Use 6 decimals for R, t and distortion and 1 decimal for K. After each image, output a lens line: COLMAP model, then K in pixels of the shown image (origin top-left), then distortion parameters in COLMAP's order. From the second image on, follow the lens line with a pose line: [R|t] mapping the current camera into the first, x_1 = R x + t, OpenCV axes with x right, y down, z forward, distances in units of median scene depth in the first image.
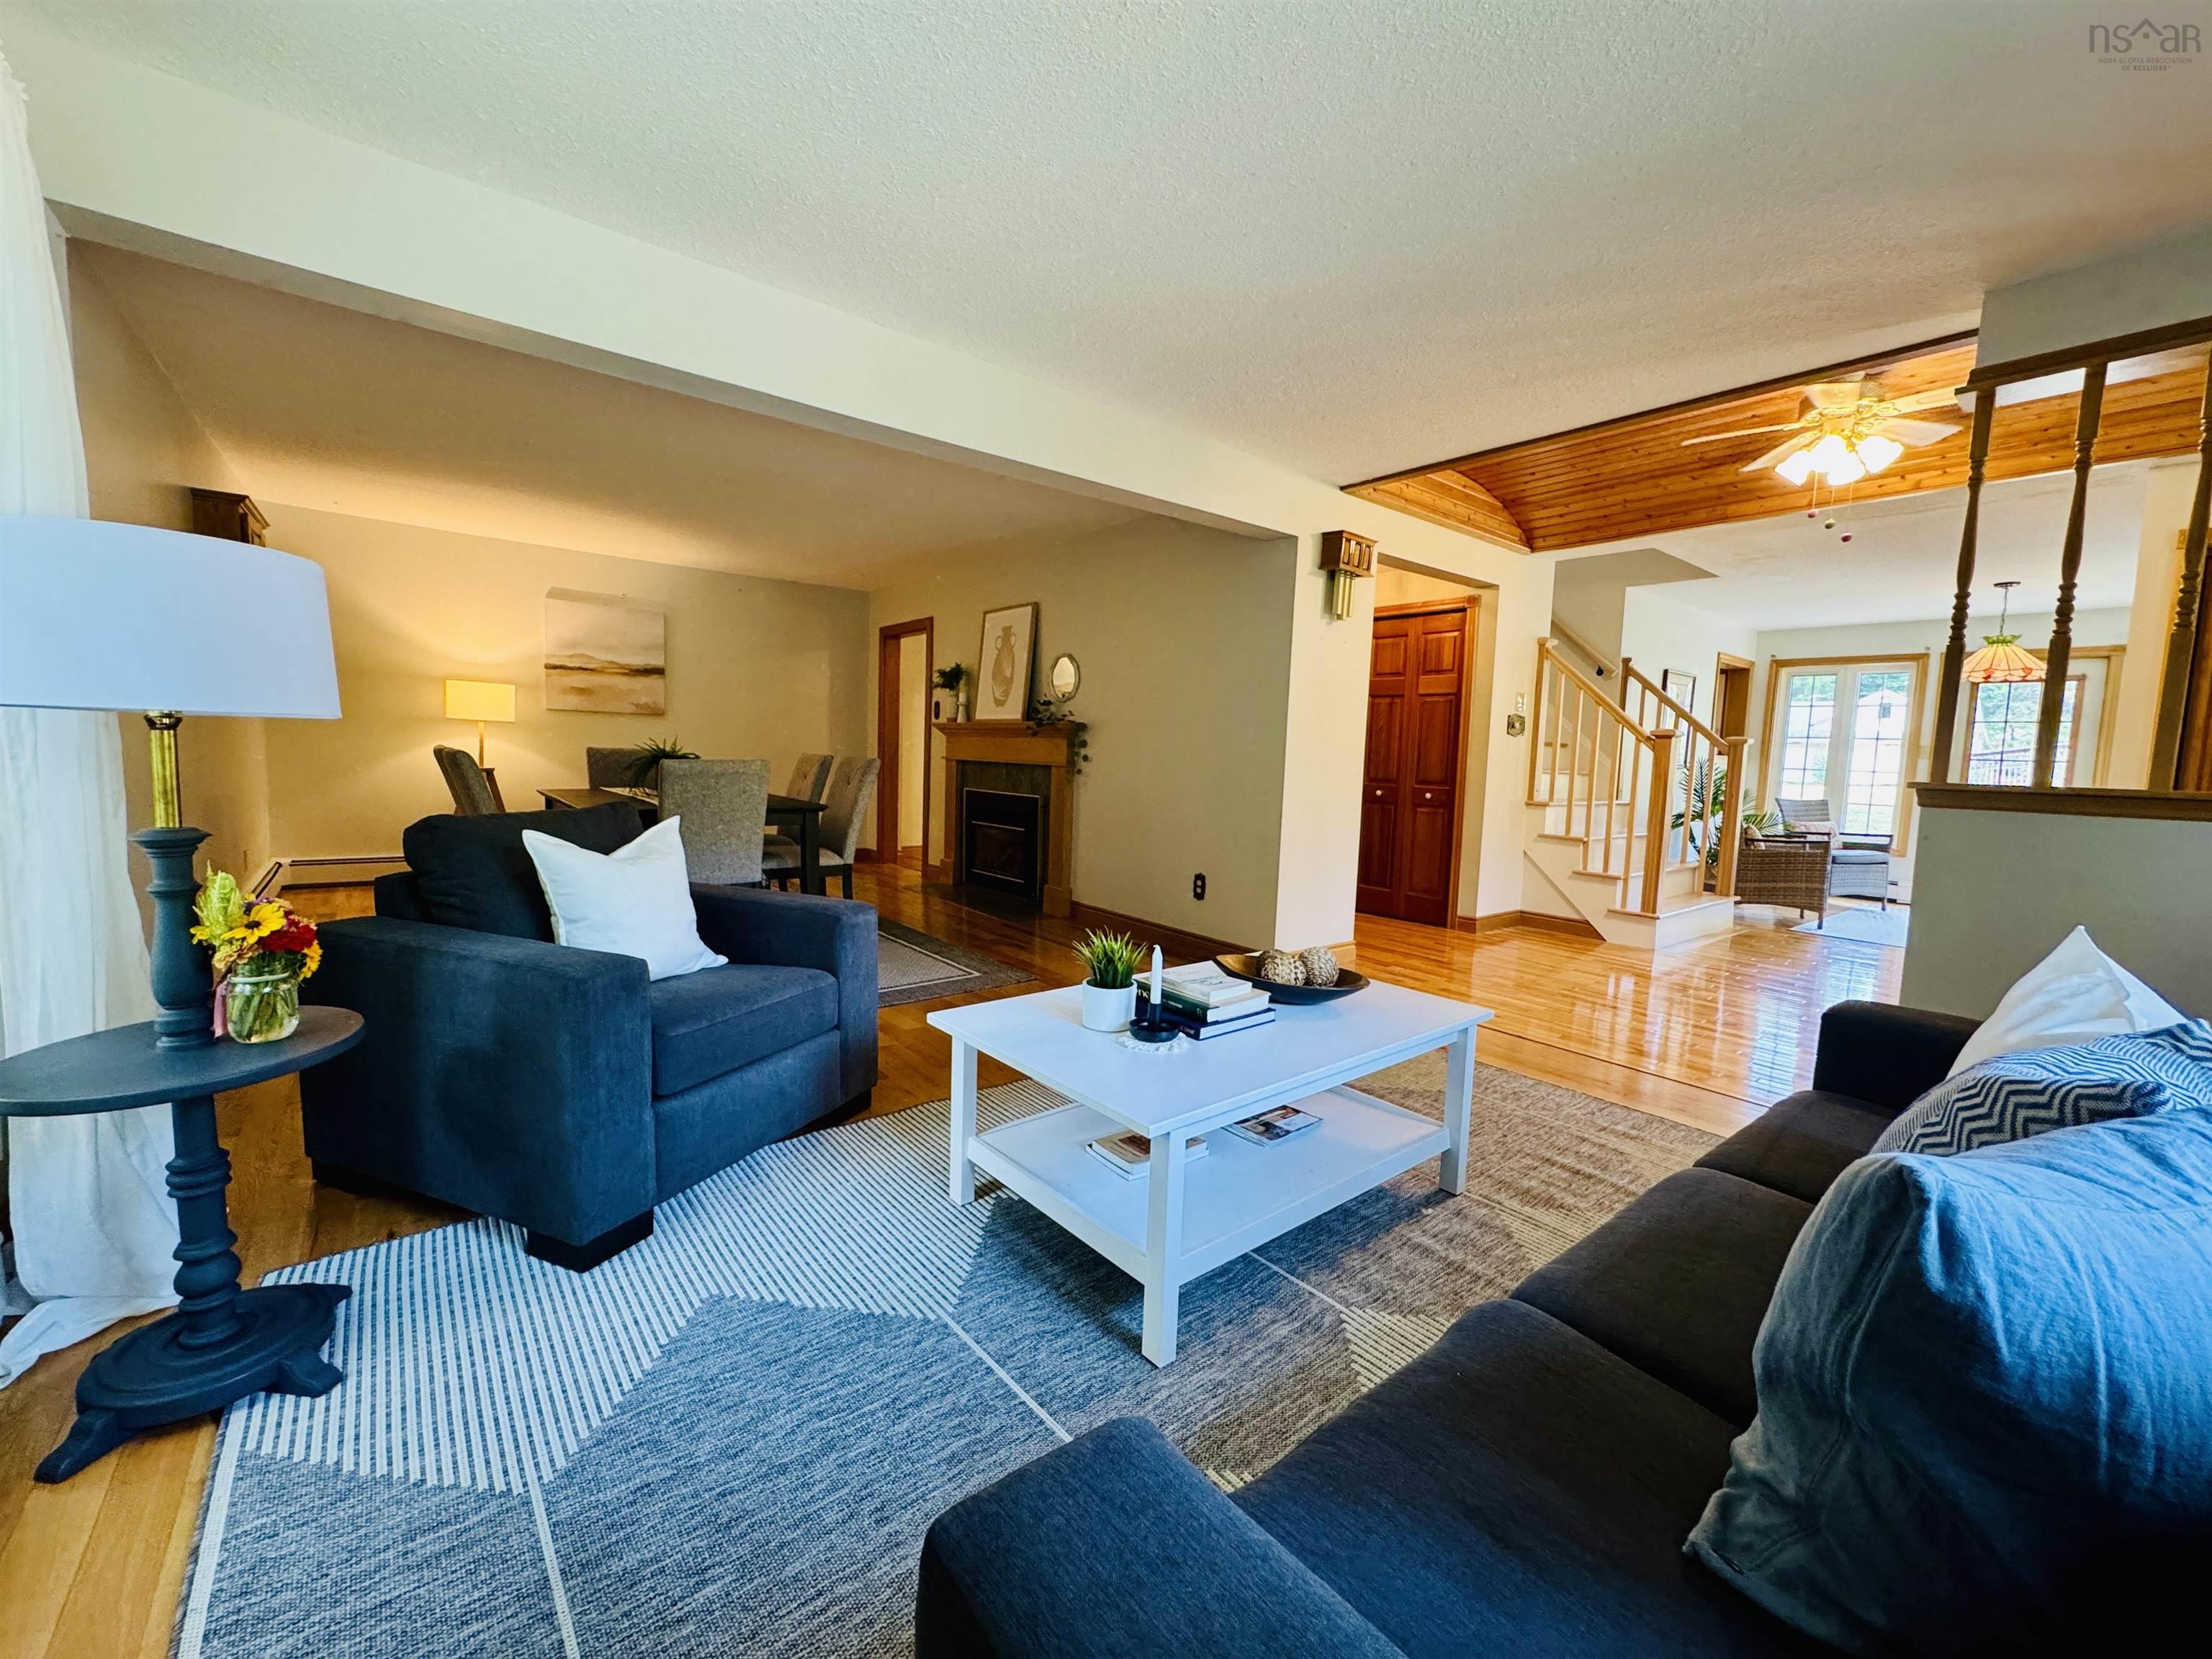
lens RADIAL K [[885.8, 0, 1108.8], [0, 885.8, 832.6], [0, 0, 1]] dist [-0.001675, 0.000581]
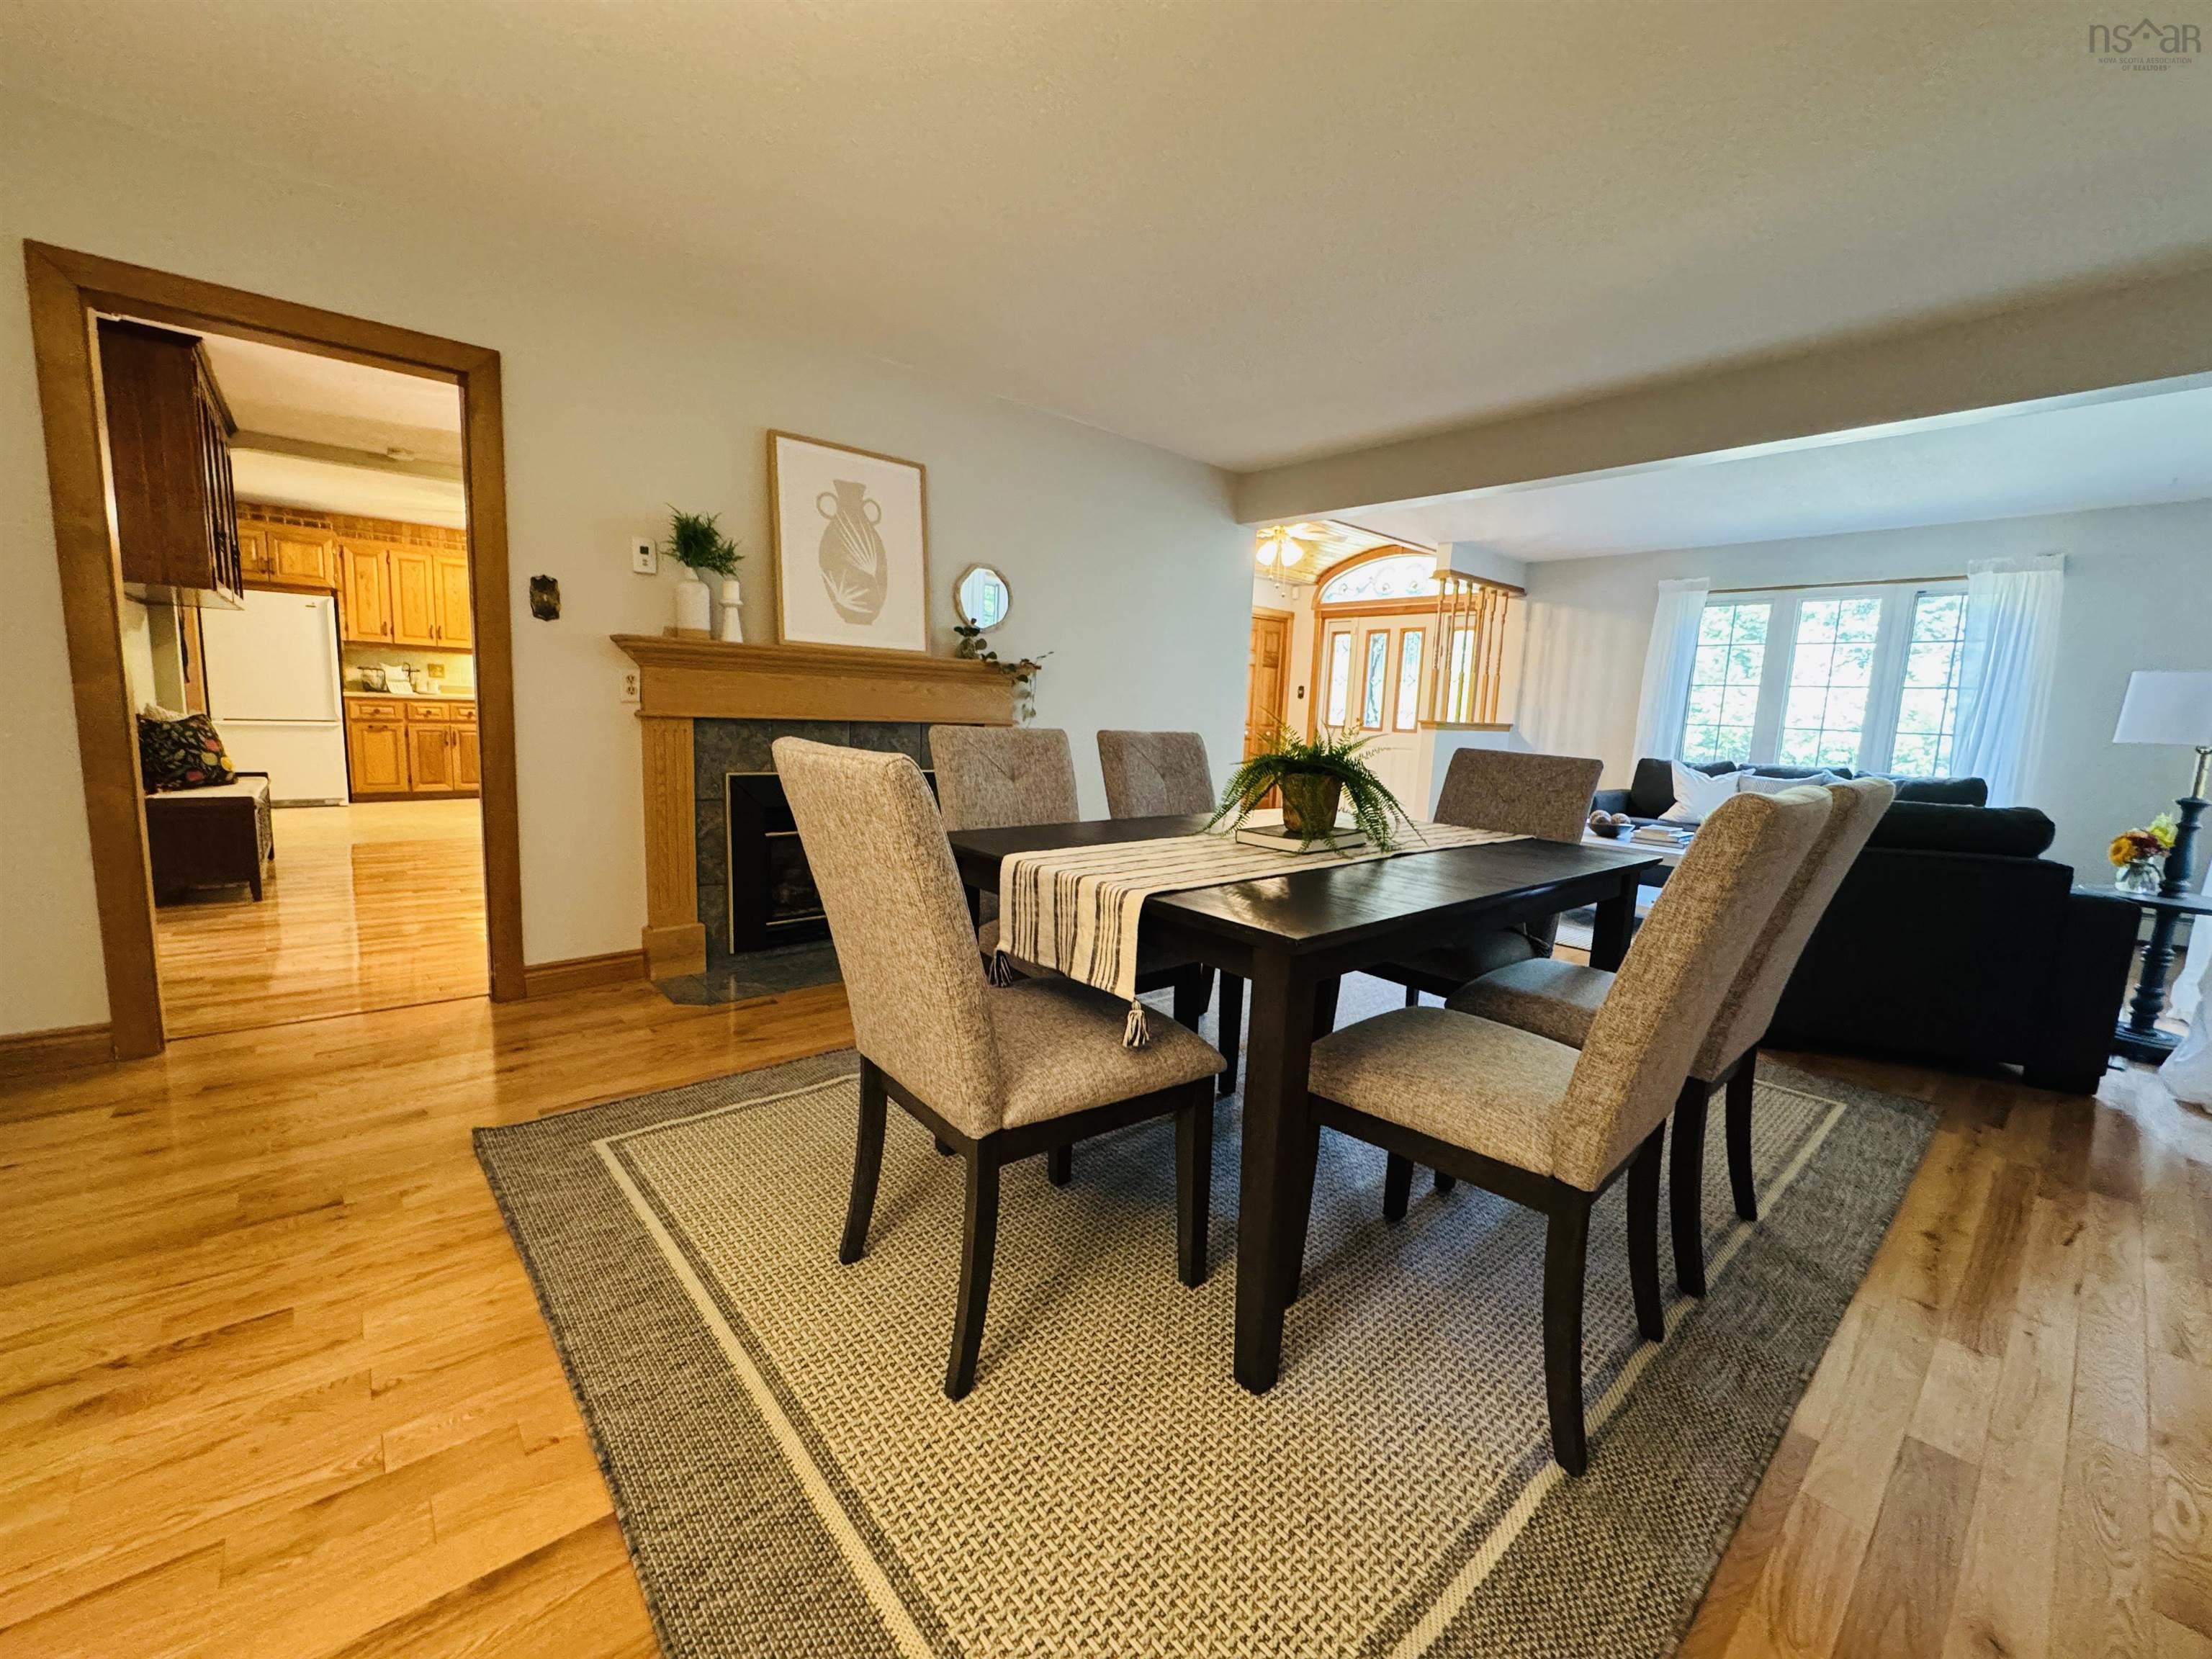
lens RADIAL K [[885.8, 0, 1103.1], [0, 885.8, 828.0], [0, 0, 1]] dist [-0.001675, 0.000581]
pose [[-0.042691, -0.170358, 0.984457, -0.725299], [0.047647, 0.983887, 0.172325, -0.103991], [-0.997952, 0.054263, -0.033886, 0.870762]]
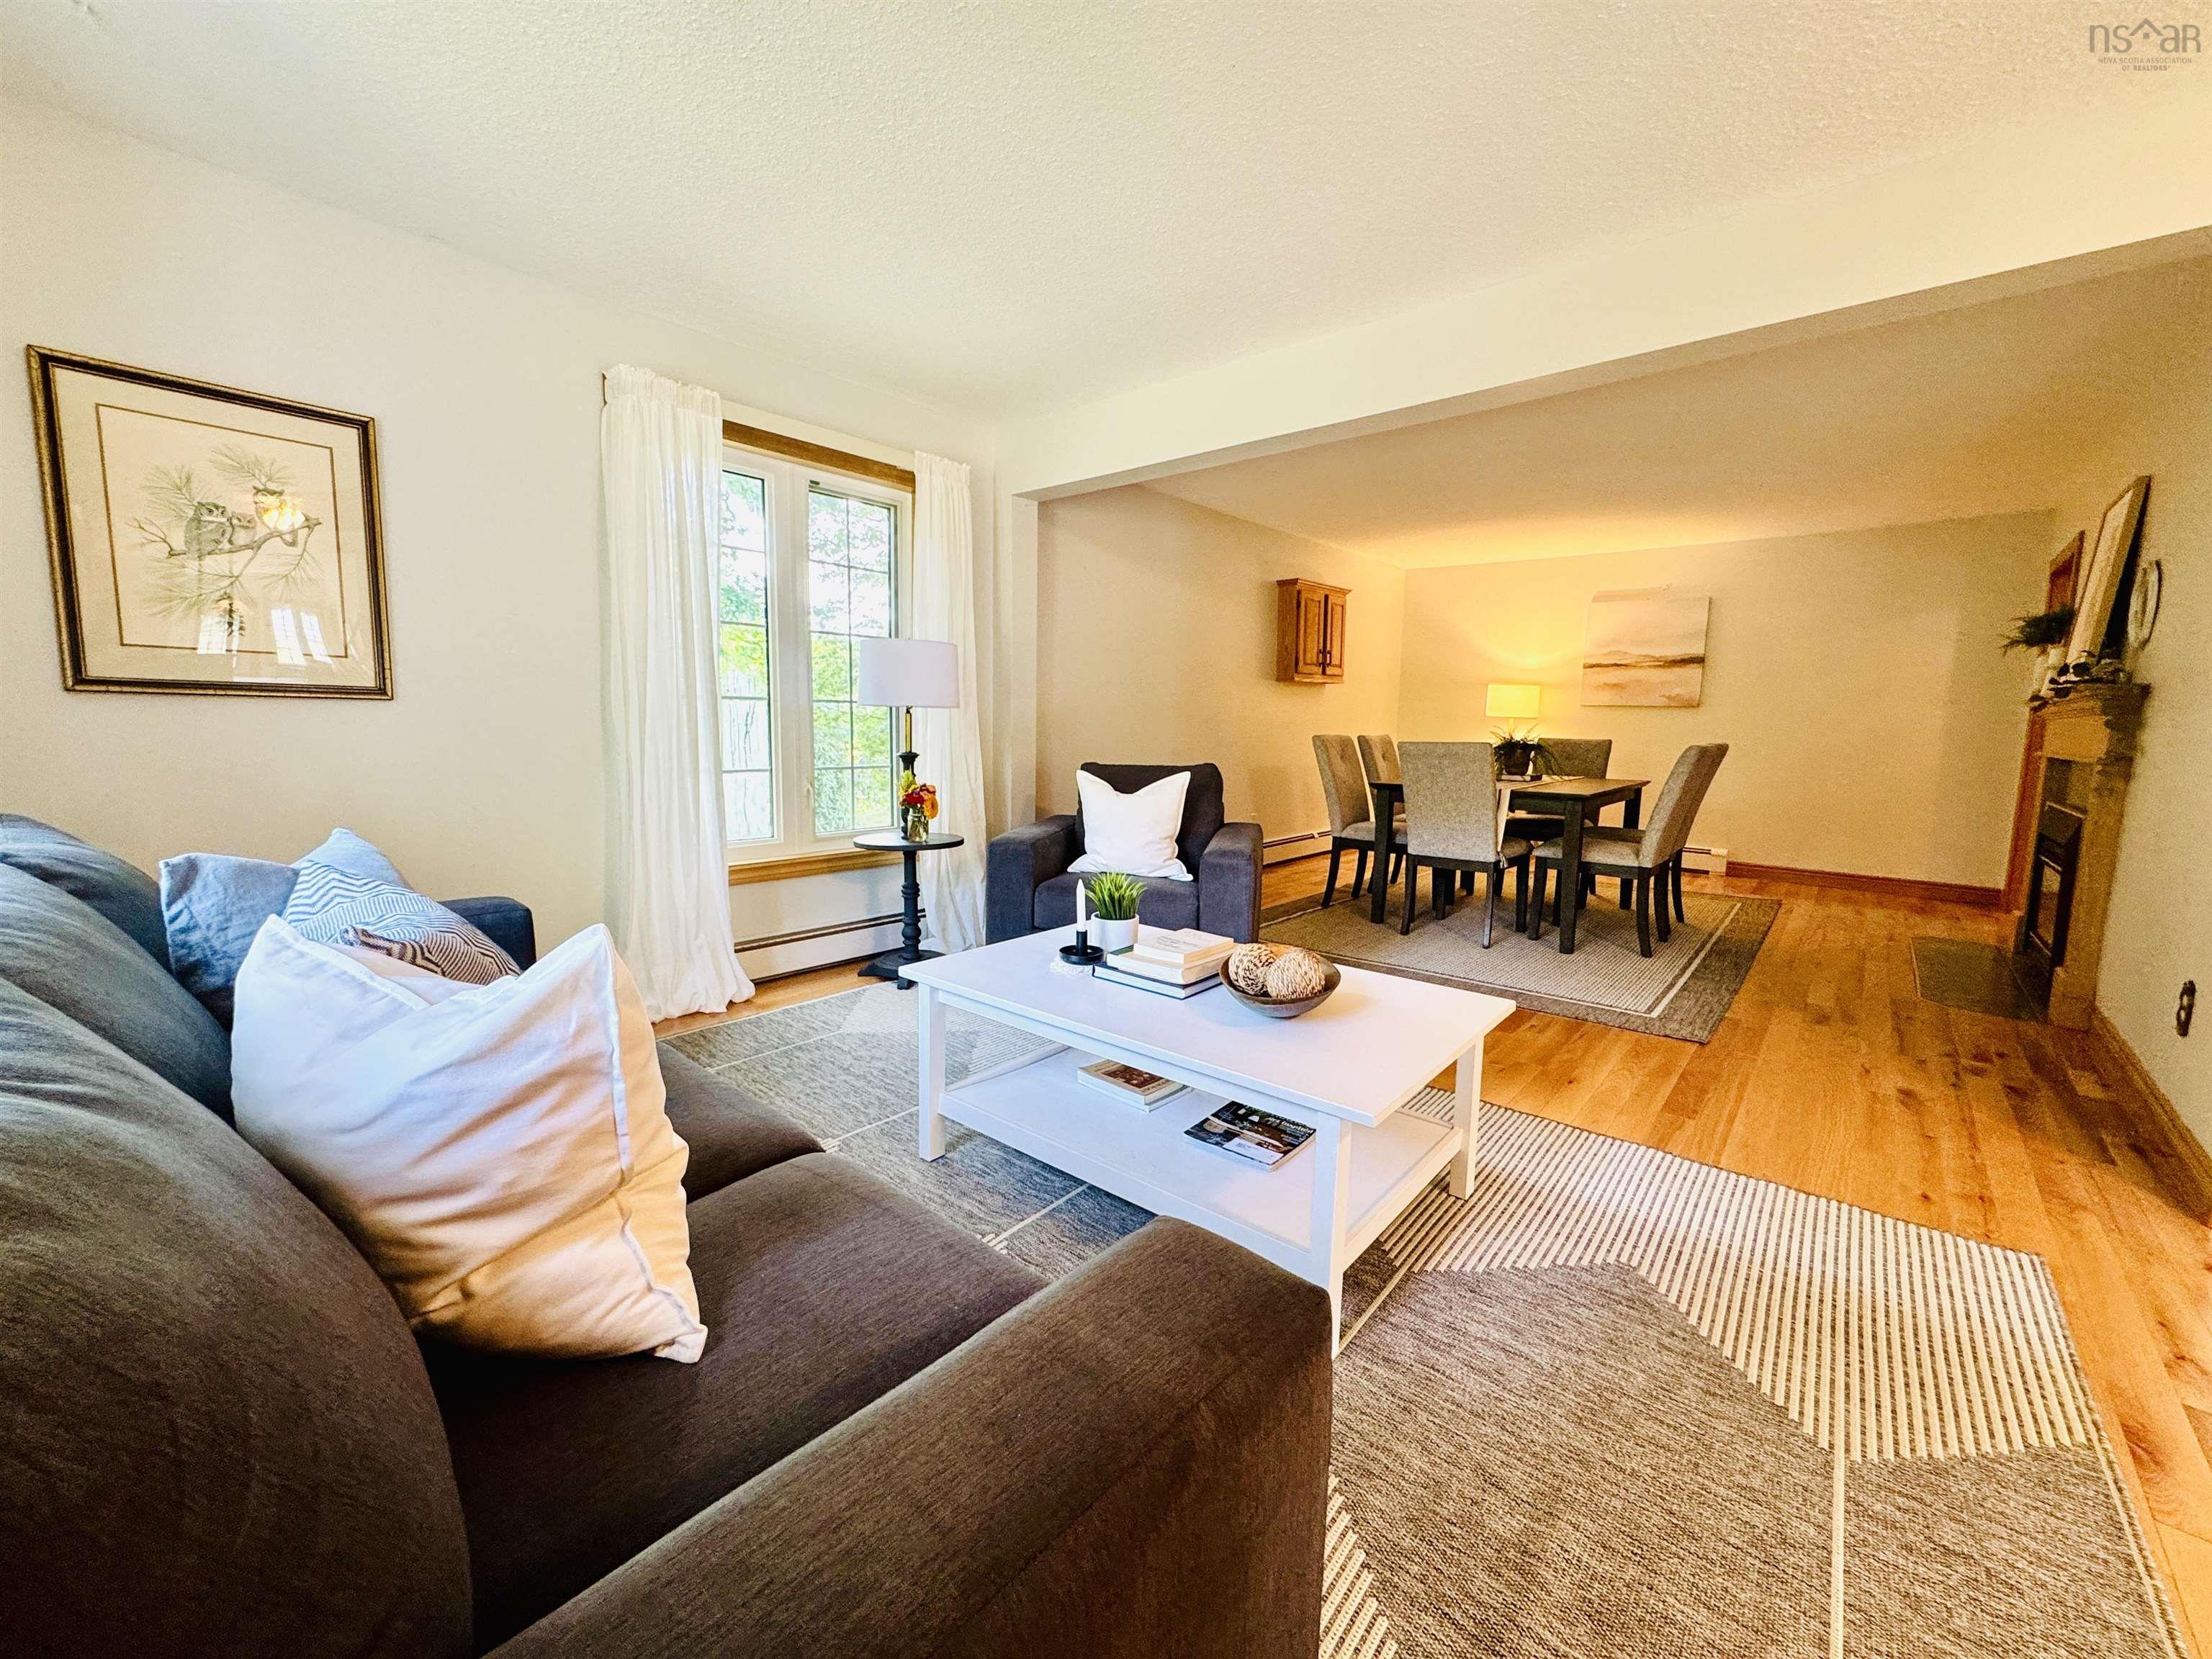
lens RADIAL K [[885.8, 0, 1104.1], [0, 885.8, 817.6], [0, 0, 1]] dist [-0.001675, 0.000581]
pose [[0.172135, 0.078859, -0.981912, 0.364762], [-0.105113, 0.992570, 0.061288, -0.007799], [0.979449, 0.092661, 0.179145, 0.254392]]
